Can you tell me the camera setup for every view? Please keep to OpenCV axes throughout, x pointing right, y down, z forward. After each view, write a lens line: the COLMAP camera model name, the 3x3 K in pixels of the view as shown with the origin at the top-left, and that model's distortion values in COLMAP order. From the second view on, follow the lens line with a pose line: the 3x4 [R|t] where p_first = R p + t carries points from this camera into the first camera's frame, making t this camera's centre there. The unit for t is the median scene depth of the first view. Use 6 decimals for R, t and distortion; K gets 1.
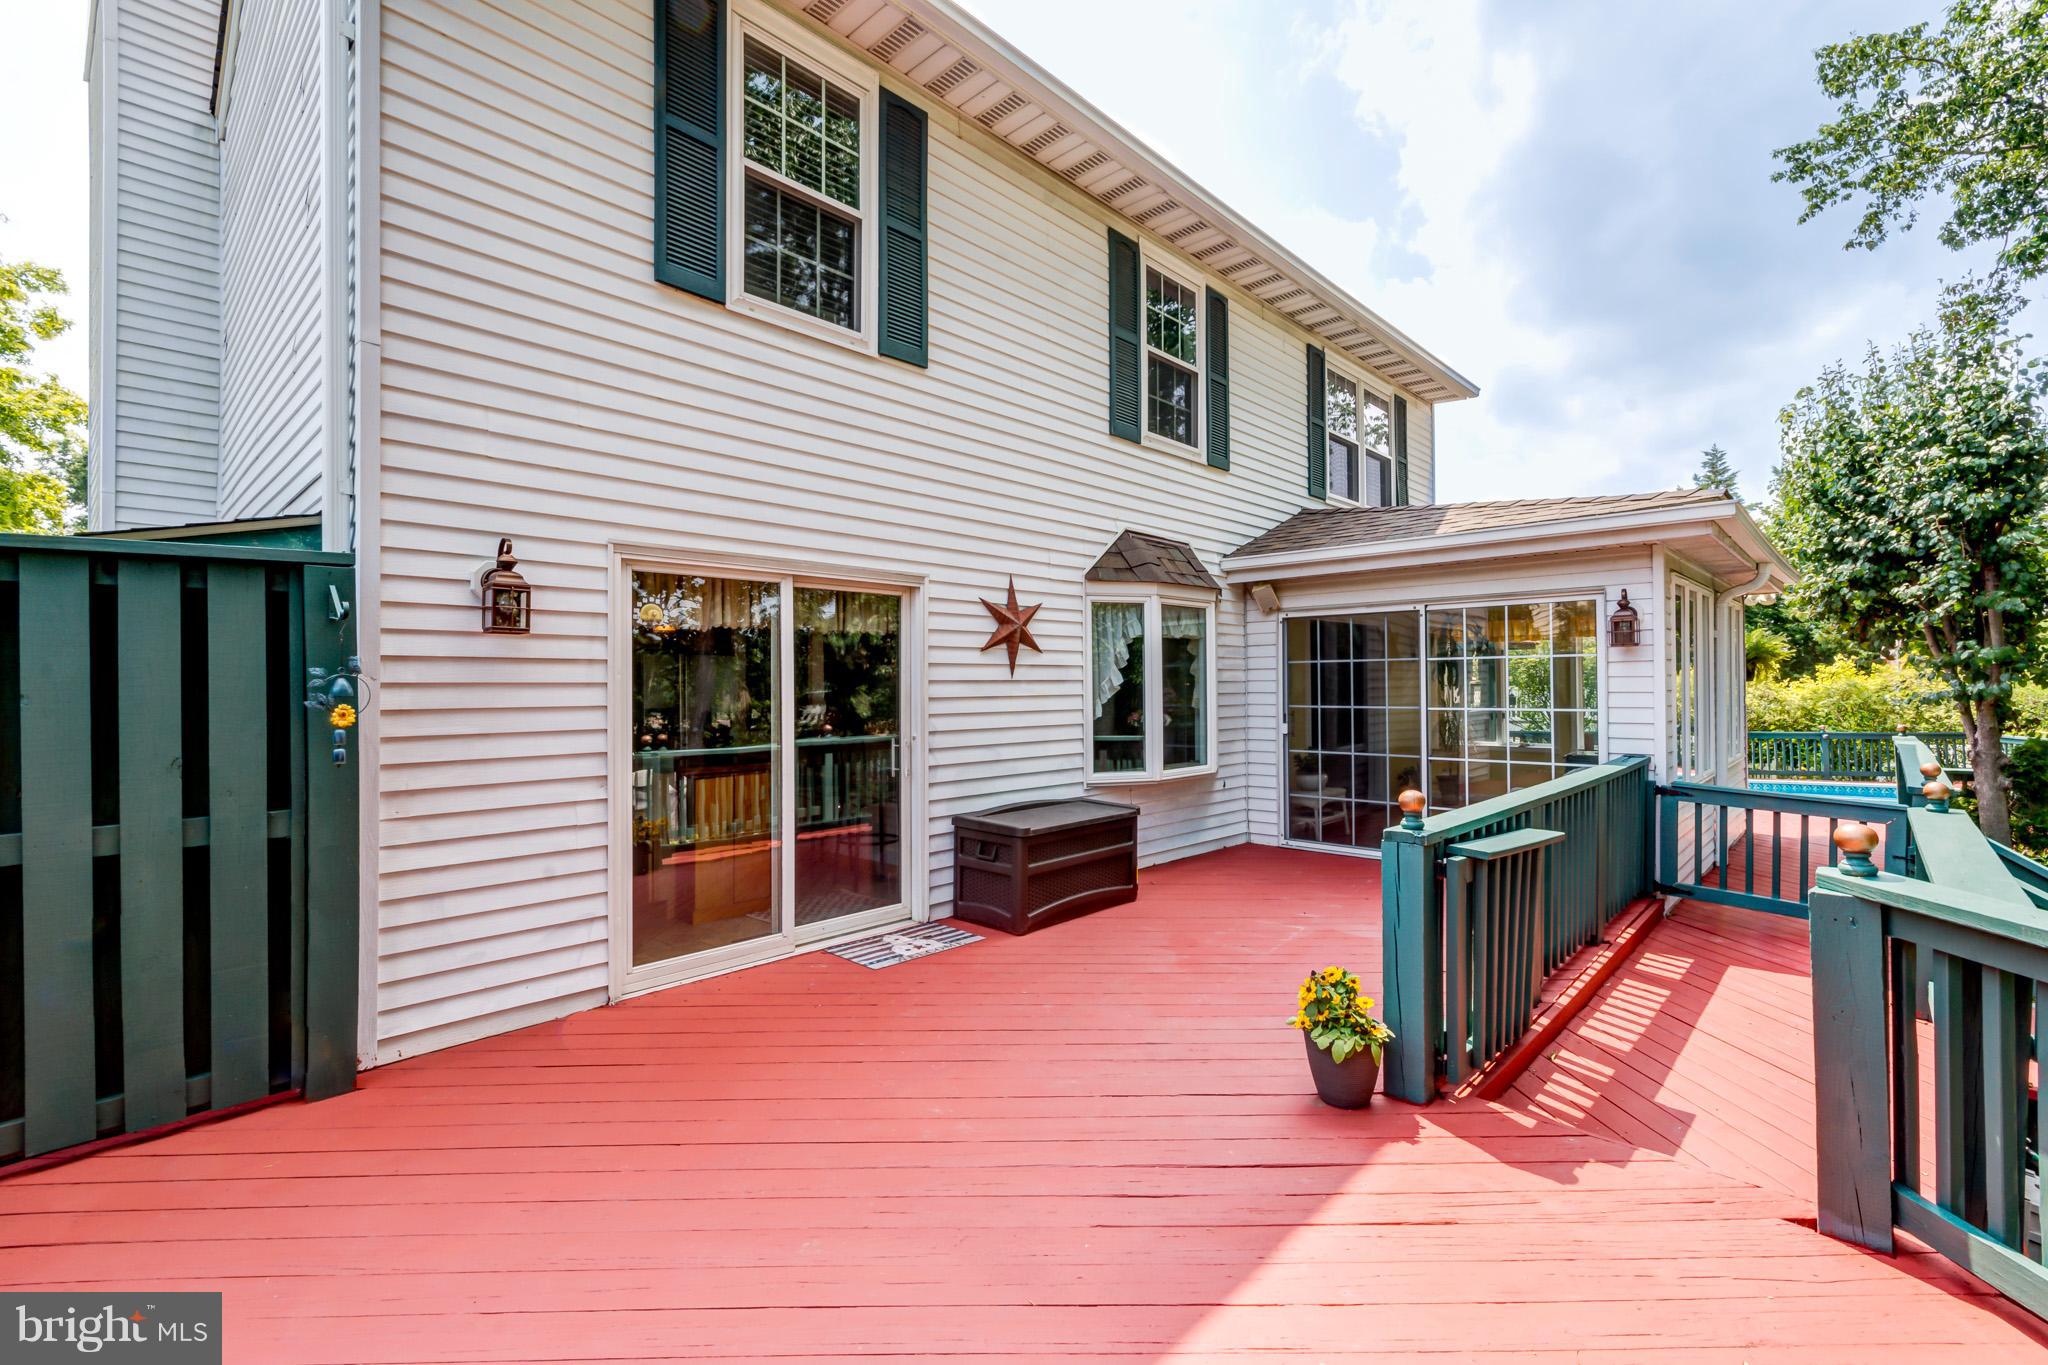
lens RADIAL K [[898.3, 0, 997.9], [0, 898.3, 683.2], [0, 0, 1]] dist [-0.001547, -0.000264]
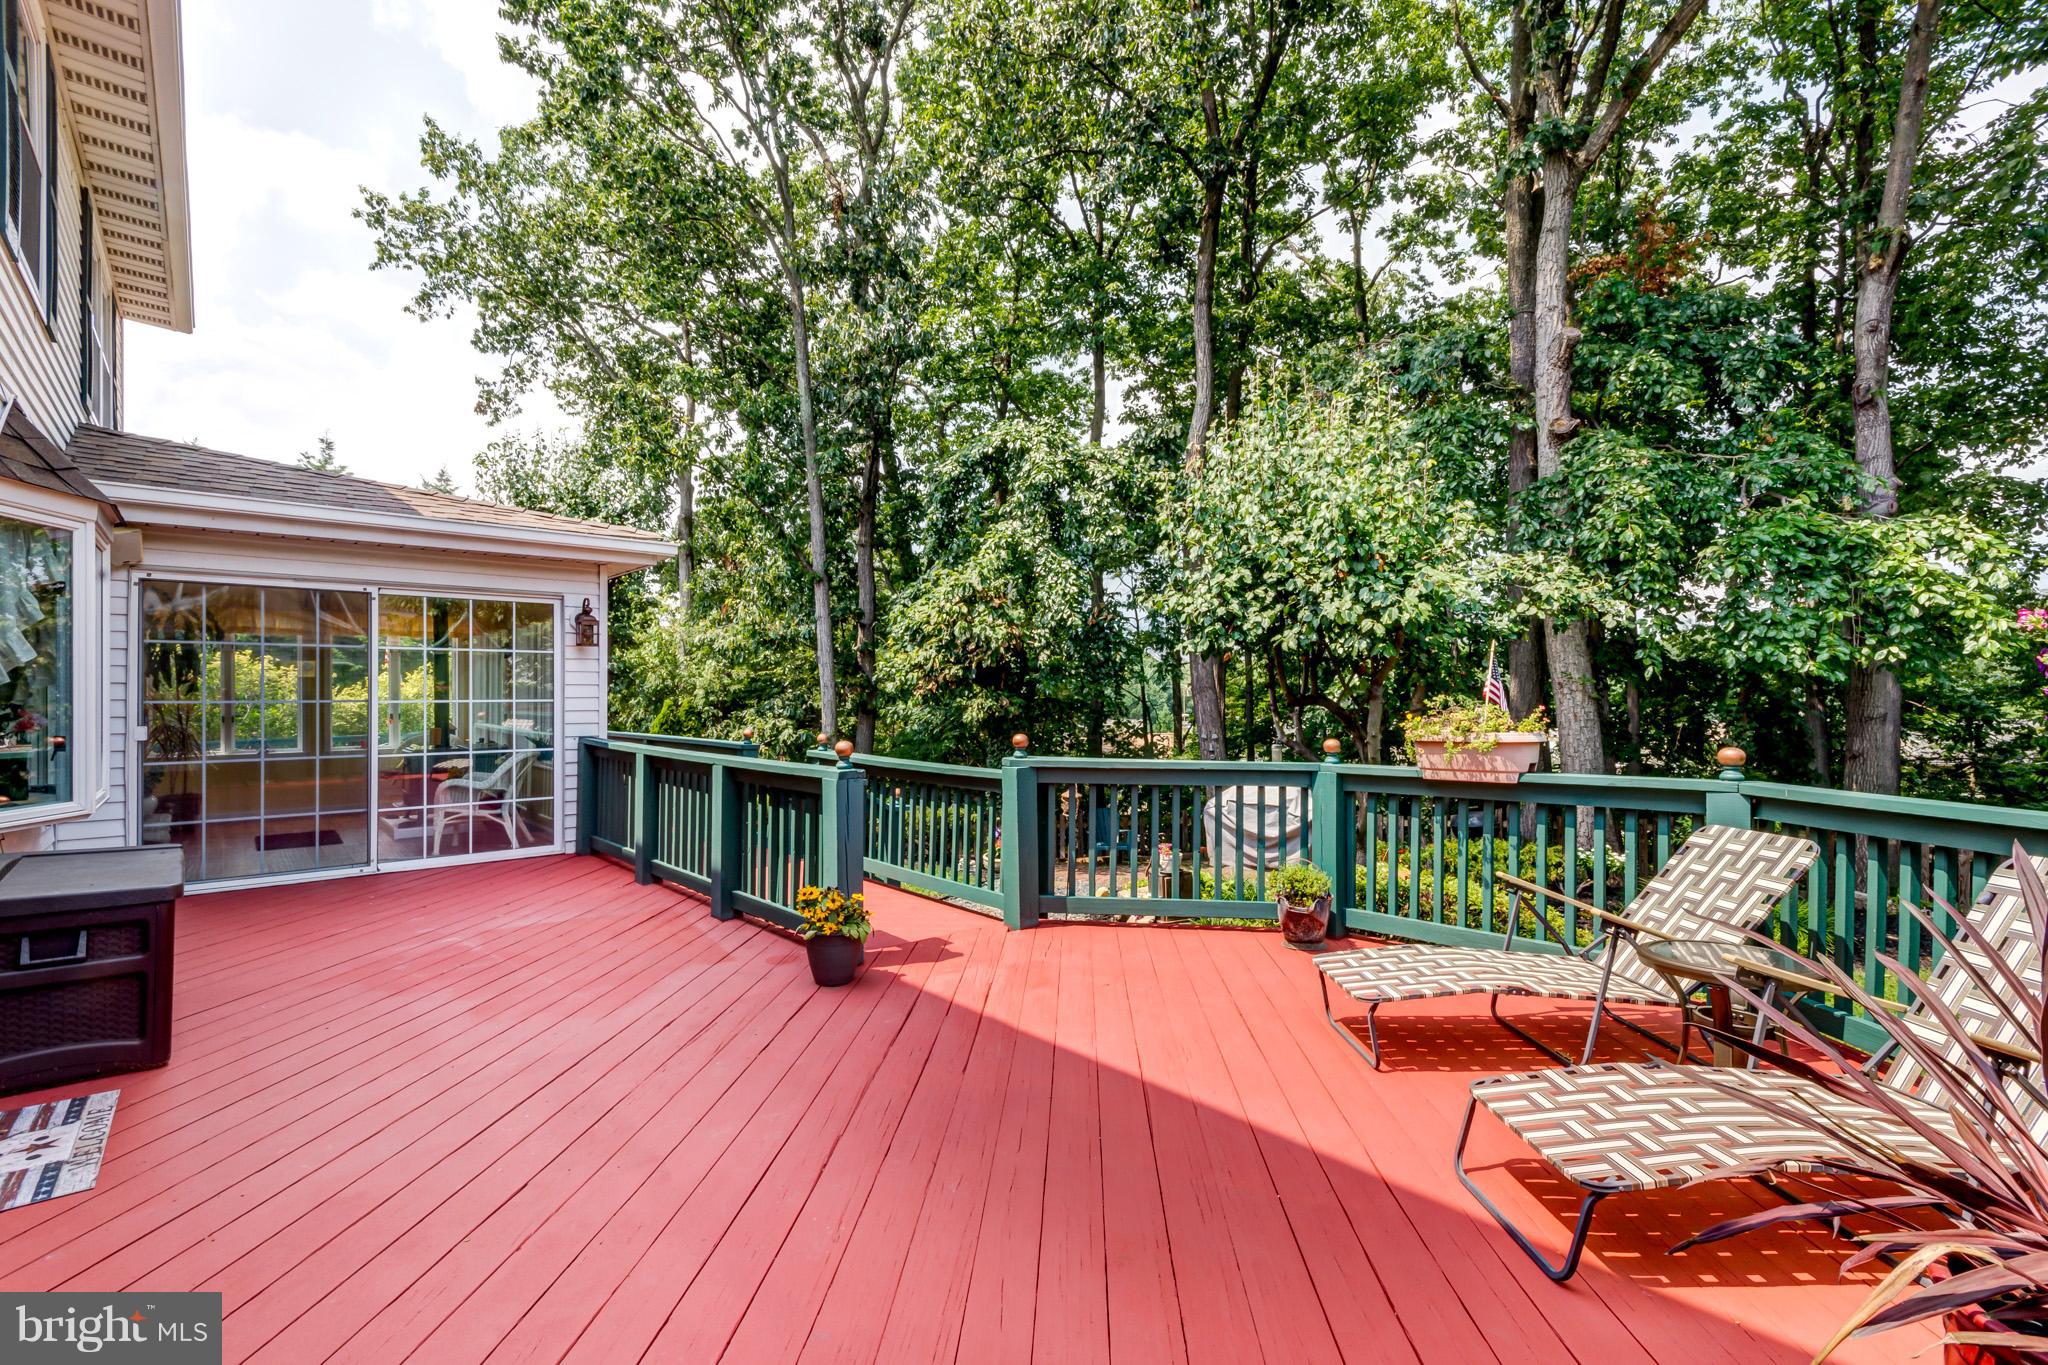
lens RADIAL K [[905.6, 0, 1036.3], [0, 905.6, 695.5], [0, 0, 1]] dist [0.024451, 0.000039]
pose [[0.066779, 0.003631, 0.997761, -0.182100], [-0.000847, 0.999993, -0.003582, 0.011102], [-0.997767, -0.000606, 0.066782, 0.121991]]
